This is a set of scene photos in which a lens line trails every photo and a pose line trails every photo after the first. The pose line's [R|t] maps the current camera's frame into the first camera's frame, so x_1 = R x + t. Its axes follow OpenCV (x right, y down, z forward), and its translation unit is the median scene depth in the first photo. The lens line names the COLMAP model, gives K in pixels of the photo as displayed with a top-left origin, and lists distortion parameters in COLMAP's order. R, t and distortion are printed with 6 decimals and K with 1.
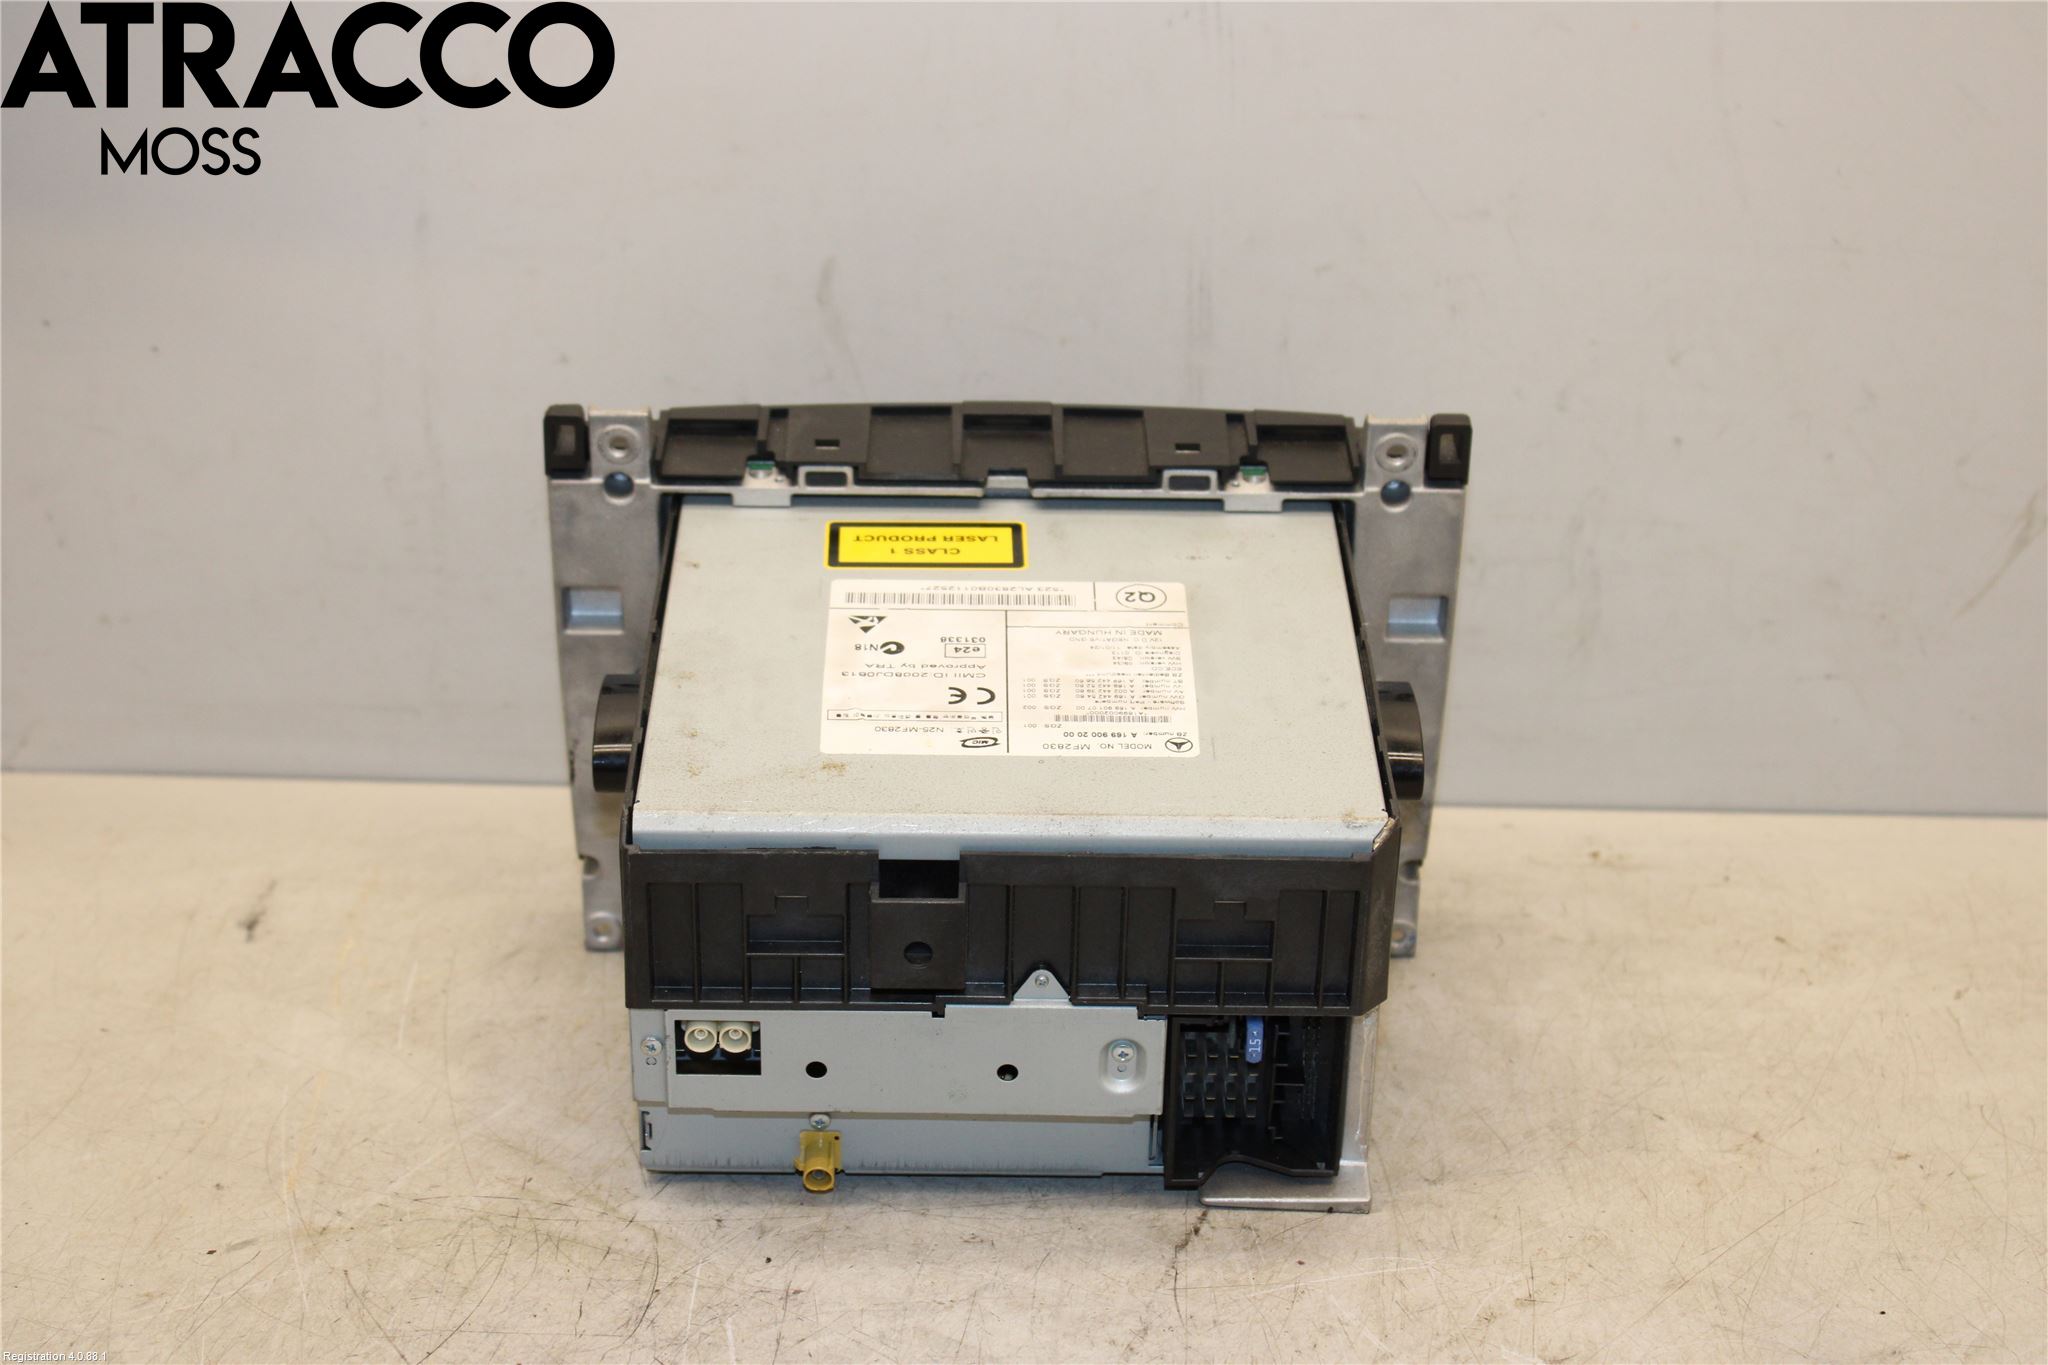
lens RADIAL K [[3601.0, 0, 1024.0], [0, 3601.0, 682.5], [0, 0, 1]] dist [-0.042536, 0.074791]
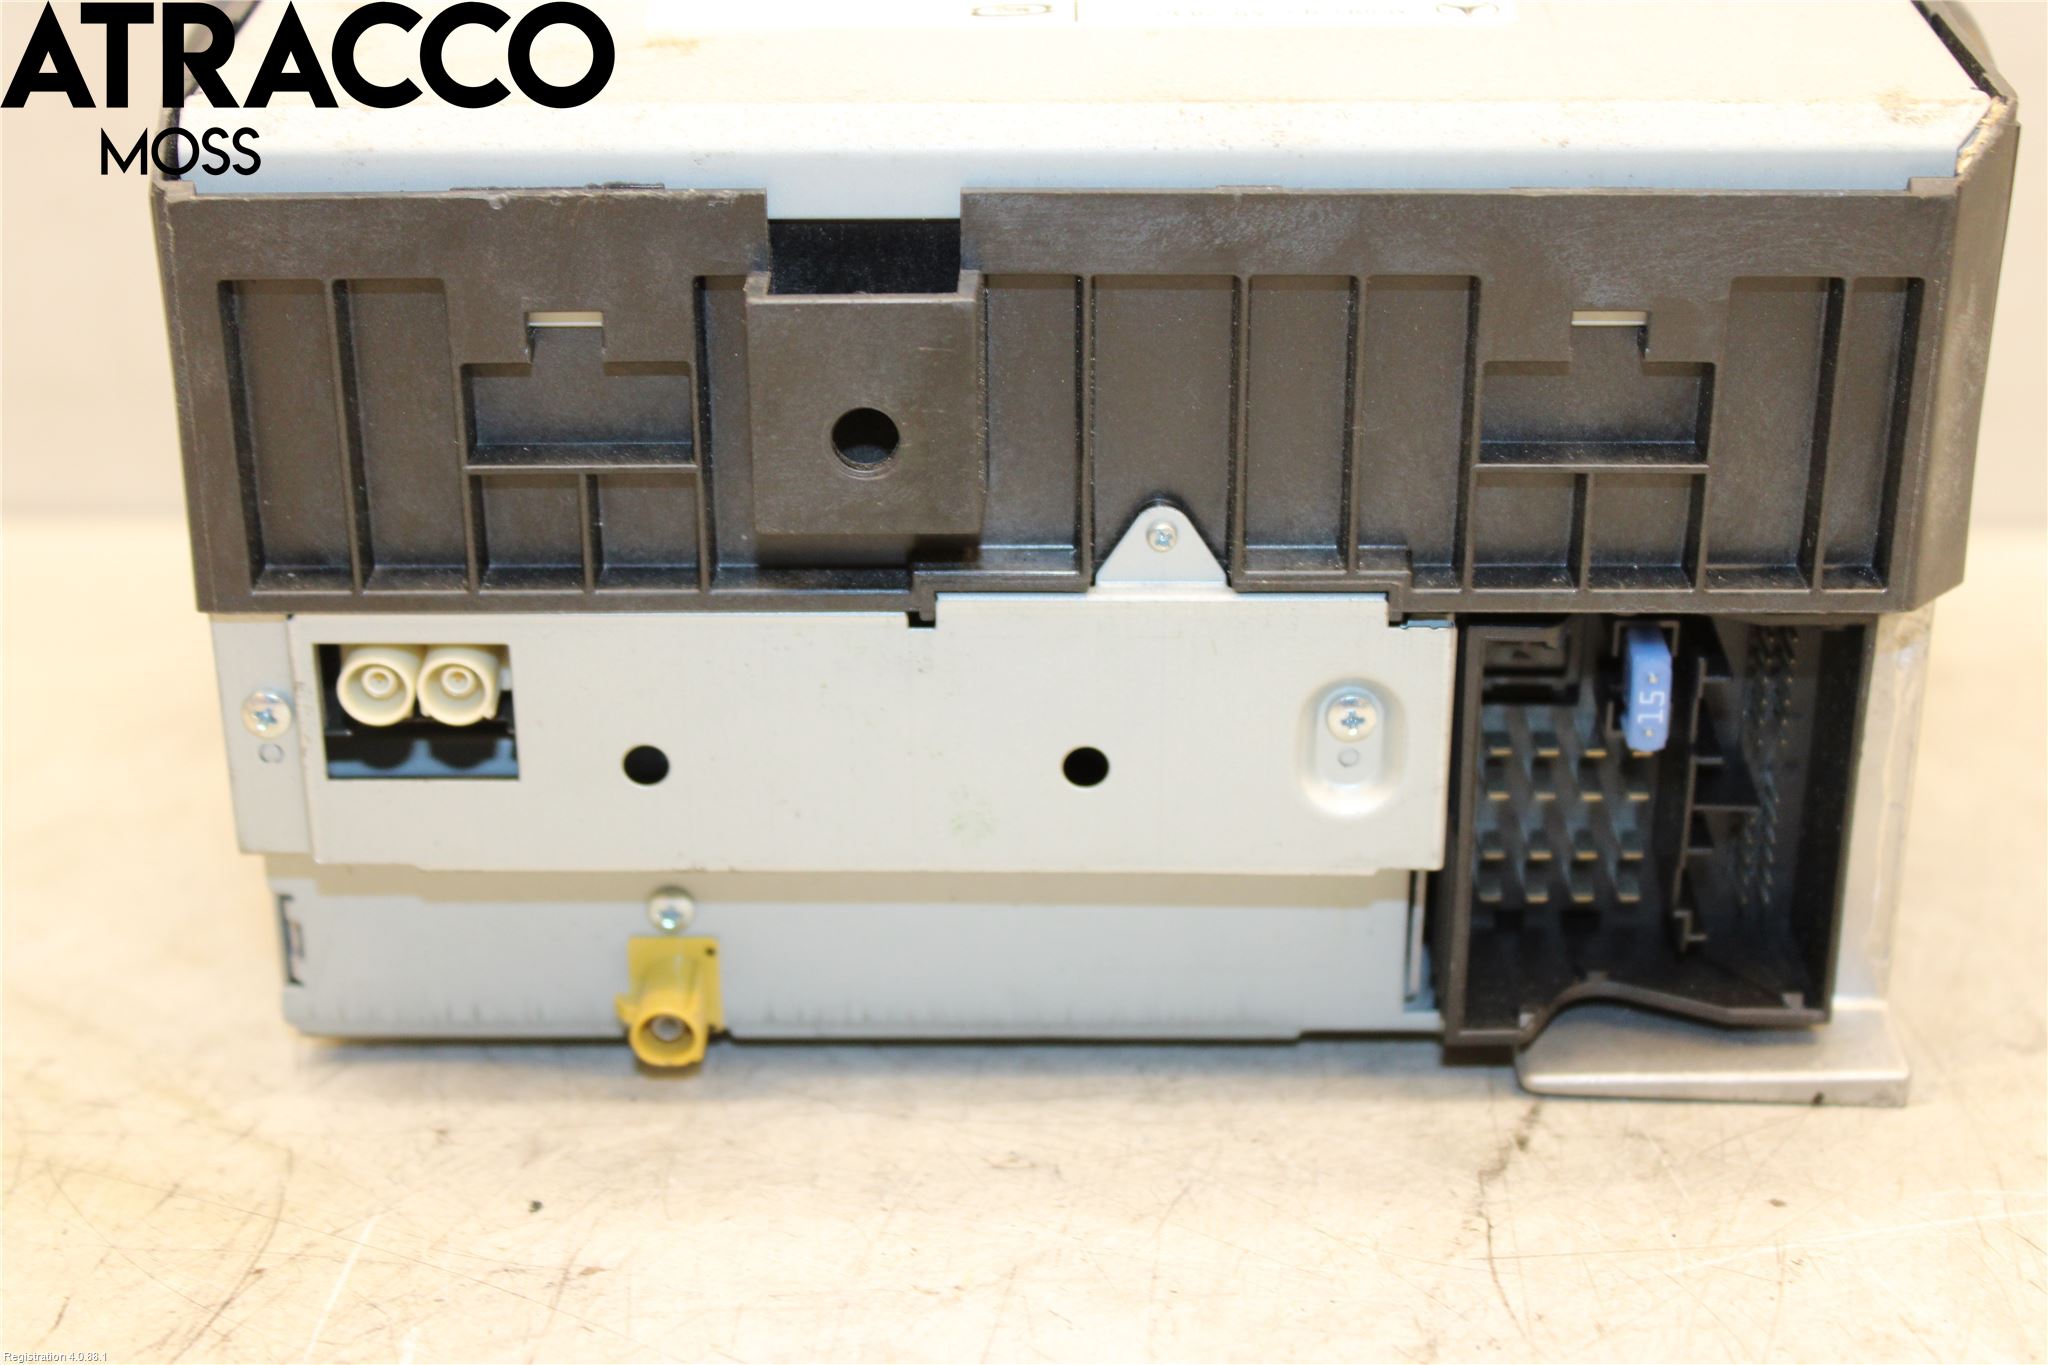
lens RADIAL K [[3496.7, 0, 1024.0], [0, 3496.7, 682.5], [0, 0, 1]] dist [-0.019295, 0.105977]
pose [[0.999522, -0.013531, -0.027813, -0.000157], [0.011648, 0.997698, -0.066801, 0.124998], [0.028653, 0.066445, 0.997379, 0.572695]]
